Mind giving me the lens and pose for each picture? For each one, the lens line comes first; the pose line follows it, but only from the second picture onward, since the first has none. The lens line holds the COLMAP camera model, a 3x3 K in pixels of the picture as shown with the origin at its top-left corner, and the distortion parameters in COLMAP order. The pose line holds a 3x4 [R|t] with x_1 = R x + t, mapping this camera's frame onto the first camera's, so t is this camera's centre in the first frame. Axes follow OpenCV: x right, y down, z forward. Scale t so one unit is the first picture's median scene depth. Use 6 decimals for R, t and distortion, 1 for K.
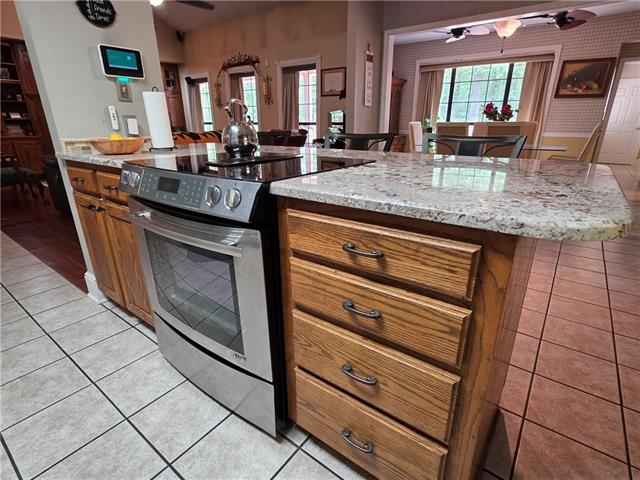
lens RADIAL K [[331.3, 0, 325.2], [0, 331.3, 242.4], [0, 0, 1]] dist [0.002776, -0.000382]
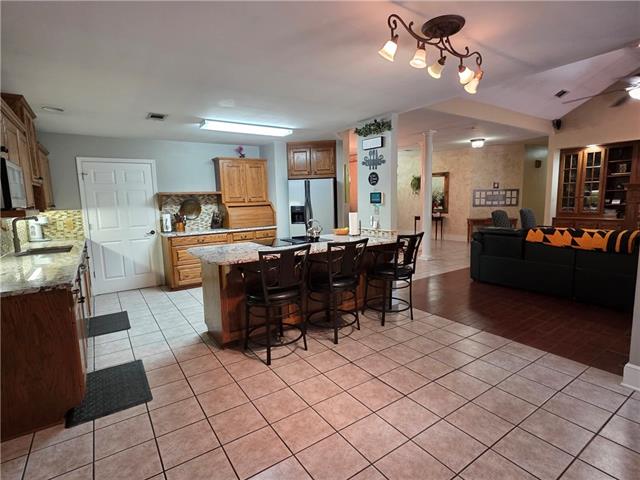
lens RADIAL K [[328.9, 0, 323.4], [0, 328.9, 241.3], [0, 0, 1]] dist [0.001454, -0.000211]
pose [[-0.319706, 0.132559, -0.938198, 0.590306], [-0.301986, 0.924274, 0.233498, -0.245238], [0.898105, 0.357973, -0.255465, 0.484928]]
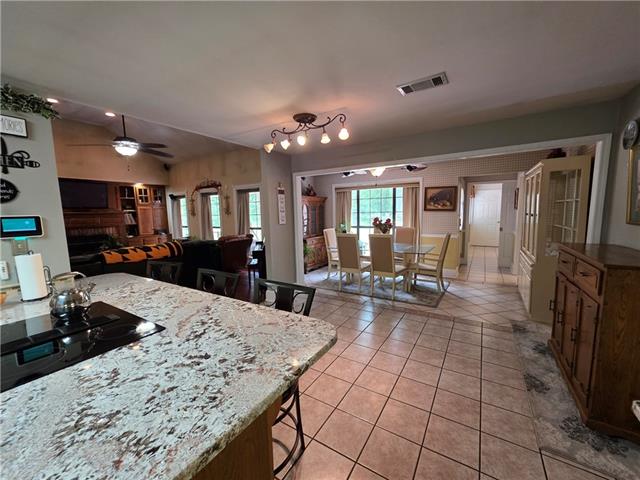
lens RADIAL K [[257.4, 0, 323.1], [0, 257.4, 239.9], [0, 0, 1]] dist [0.001260, -0.000285]
pose [[0.996270, -0.031060, 0.080511, 0.158970], [0.049164, 0.971053, -0.233752, -0.075571], [-0.070920, 0.236838, 0.968957, -0.001934]]
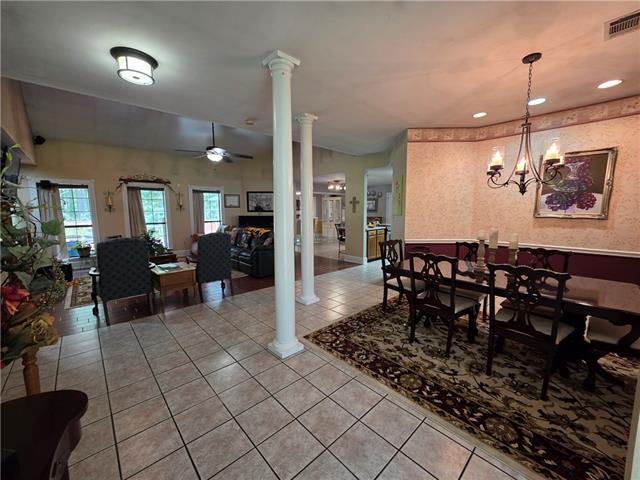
lens RADIAL K [[257.4, 0, 323.1], [0, 257.4, 239.9], [0, 0, 1]] dist [0.001260, -0.000285]
pose [[0.174218, -0.120595, 0.977295, -1.529037], [0.337673, 0.939611, 0.055750, -0.185857], [-0.925000, 0.320293, 0.204419, 0.288437]]
